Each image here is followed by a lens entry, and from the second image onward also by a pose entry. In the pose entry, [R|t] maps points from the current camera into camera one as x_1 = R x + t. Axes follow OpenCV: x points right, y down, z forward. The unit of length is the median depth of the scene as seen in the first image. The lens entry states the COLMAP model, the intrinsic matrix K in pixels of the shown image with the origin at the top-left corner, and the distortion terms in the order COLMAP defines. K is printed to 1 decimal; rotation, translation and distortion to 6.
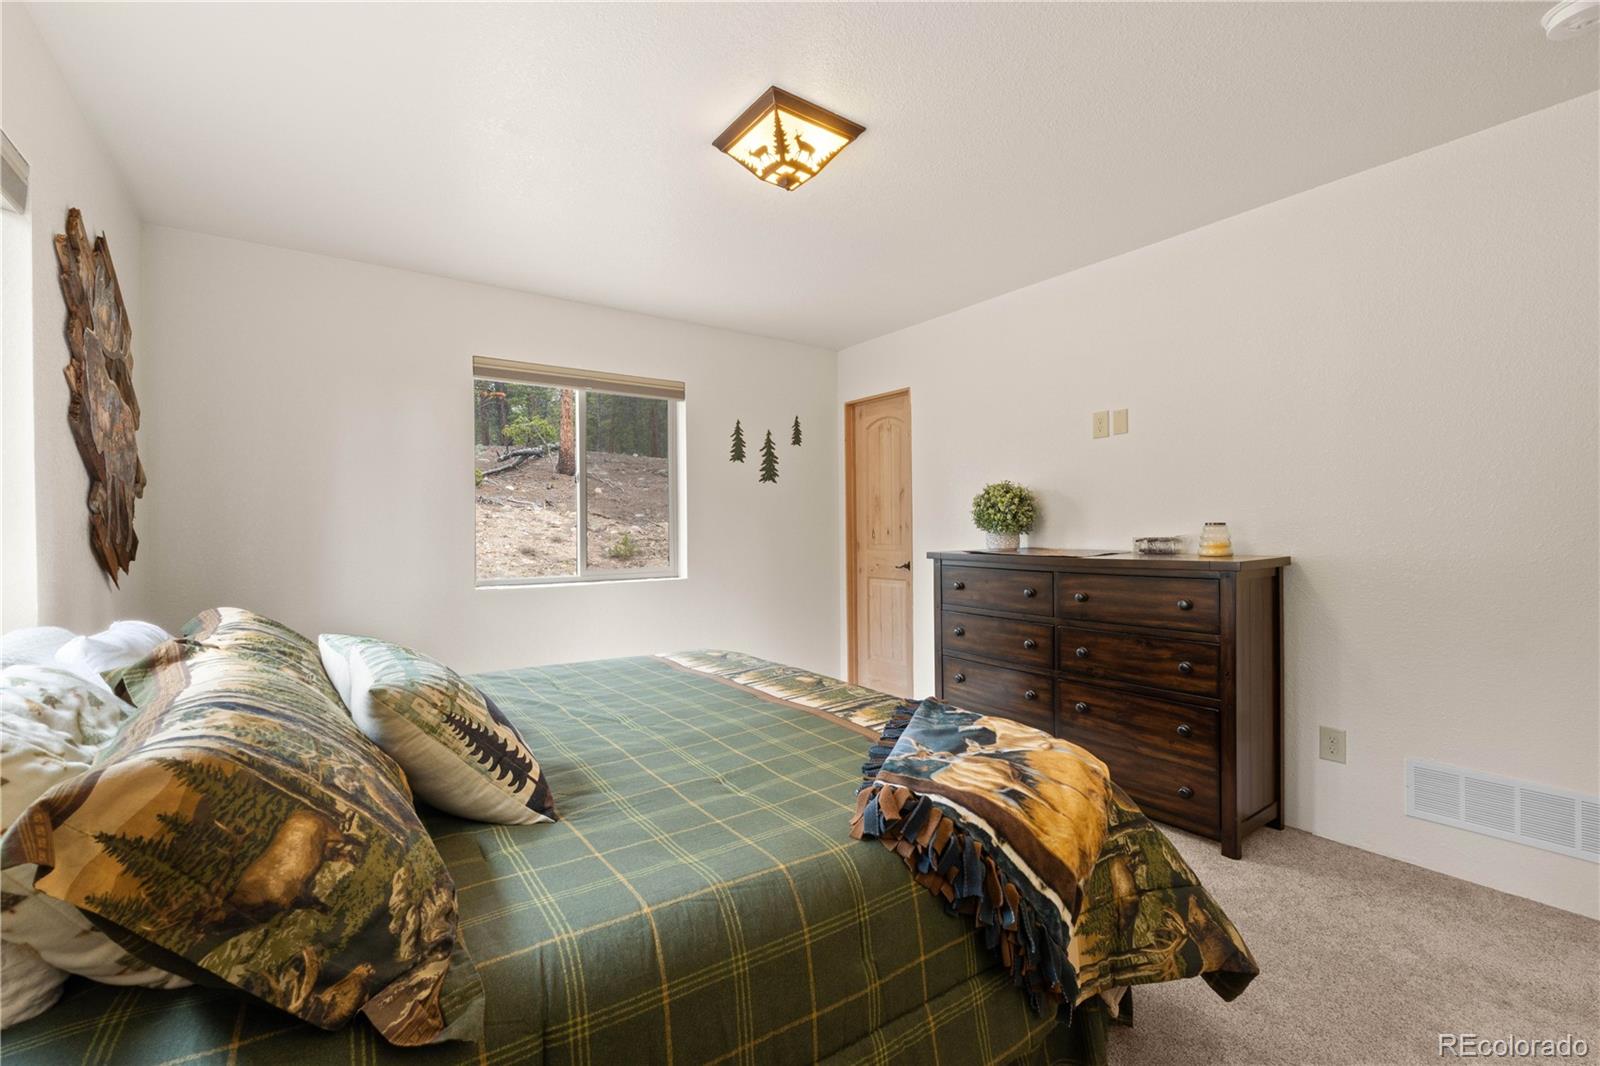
lens RADIAL K [[677.9, 0, 796.4], [0, 677.9, 522.1], [0, 0, 1]] dist [-0.007250, -0.000240]
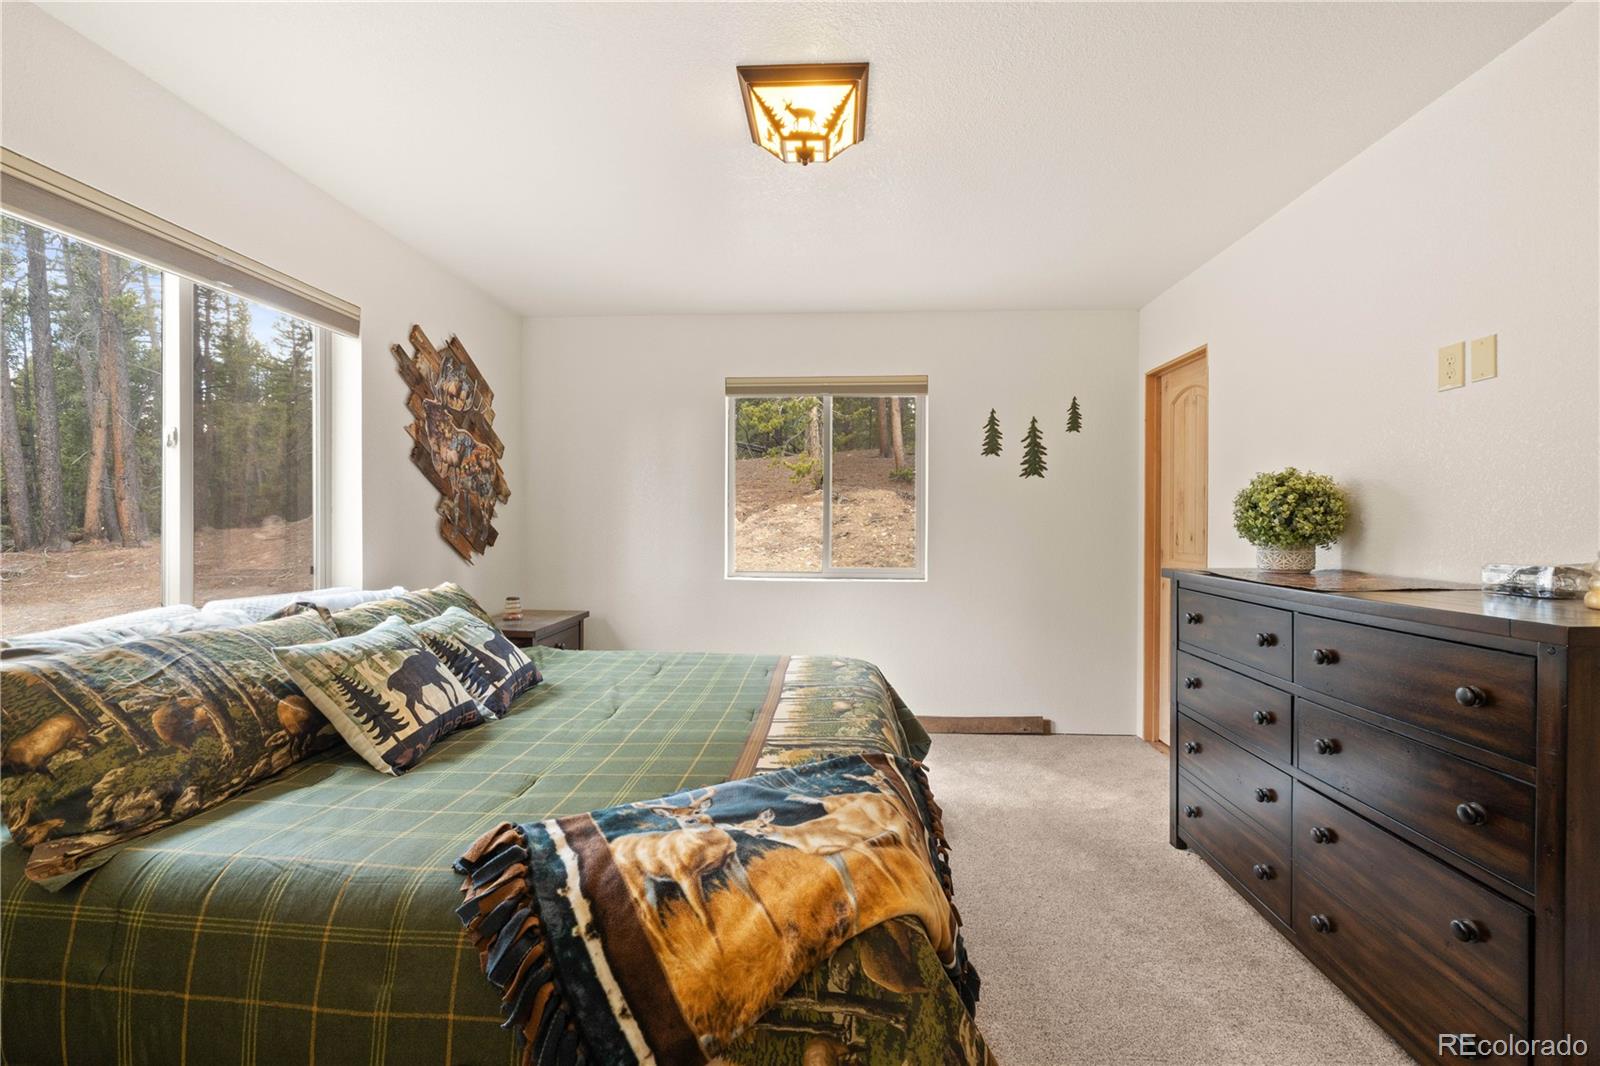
lens RADIAL K [[674.0, 0, 802.5], [0, 674.0, 518.8], [0, 0, 1]] dist [-0.005581, -0.000172]
pose [[0.777410, 0.008571, -0.628936, 0.650392], [-0.004709, 0.999958, 0.007807, -0.025527], [0.628977, -0.003108, 0.777418, 0.339986]]
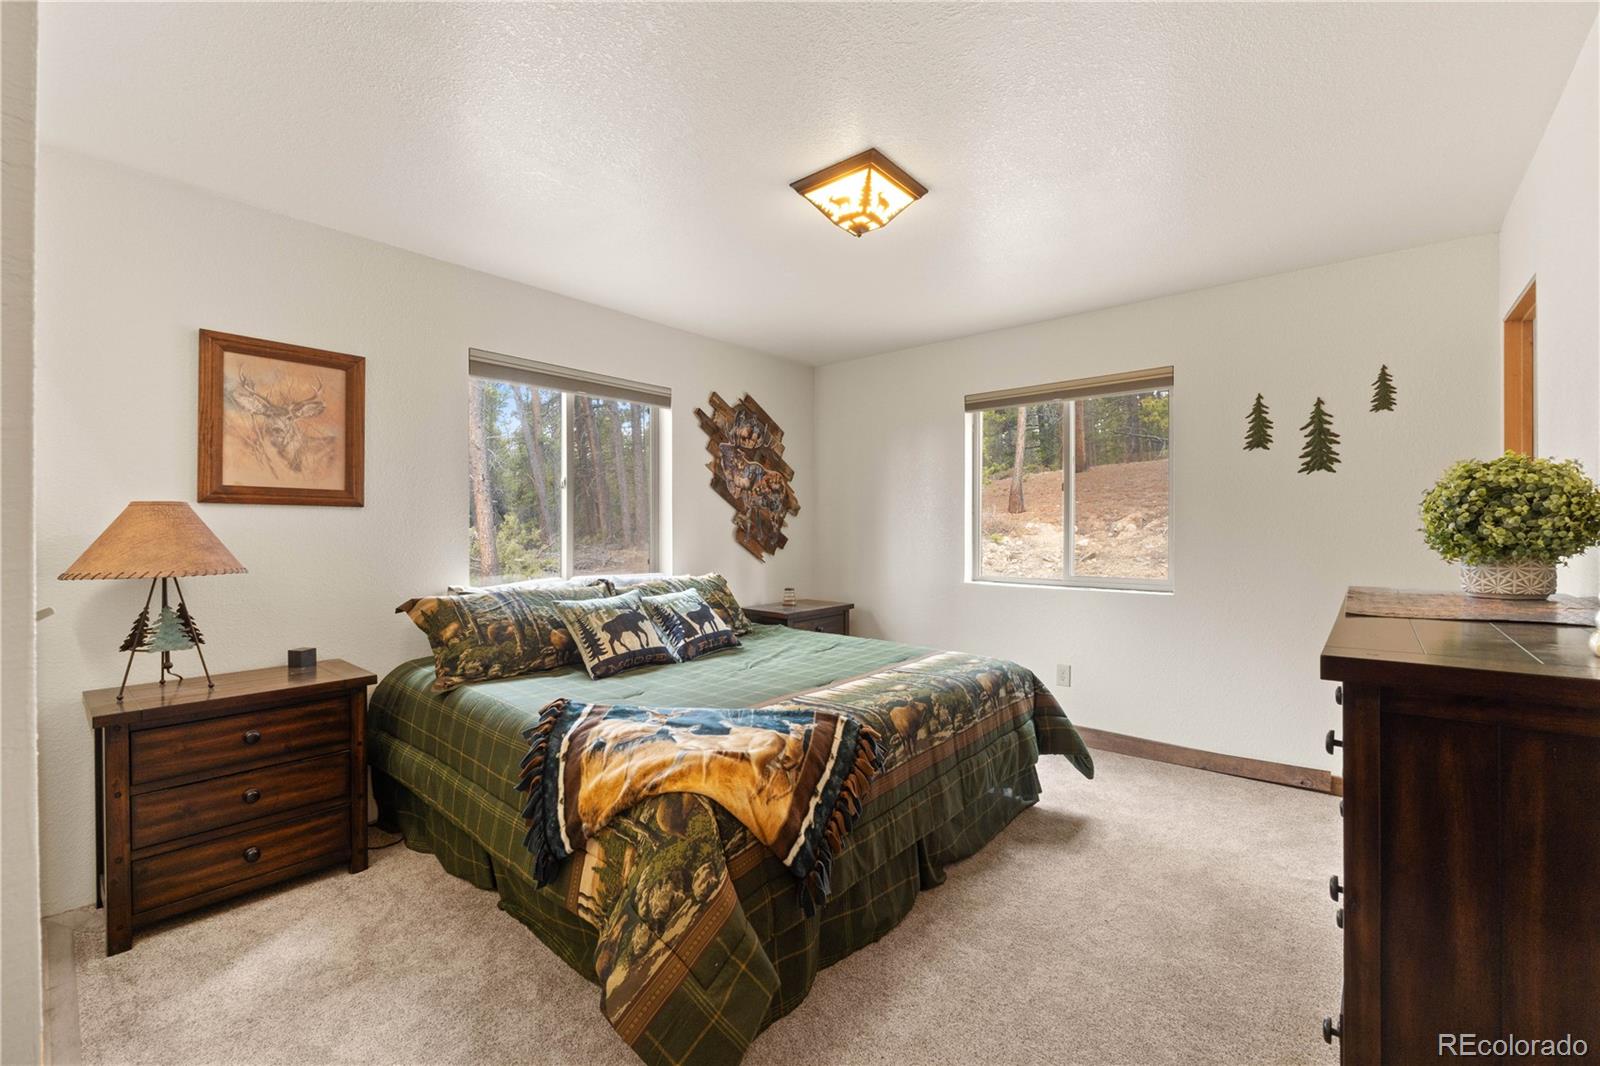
lens RADIAL K [[667.3, 0, 797.4], [0, 667.3, 520.3], [0, 0, 1]] dist [-0.000870, -0.000077]
pose [[0.238154, -0.003388, -0.971221, 1.192218], [0.007995, 0.999967, -0.001528, -0.029613], [0.971194, -0.007401, 0.238174, 0.742580]]
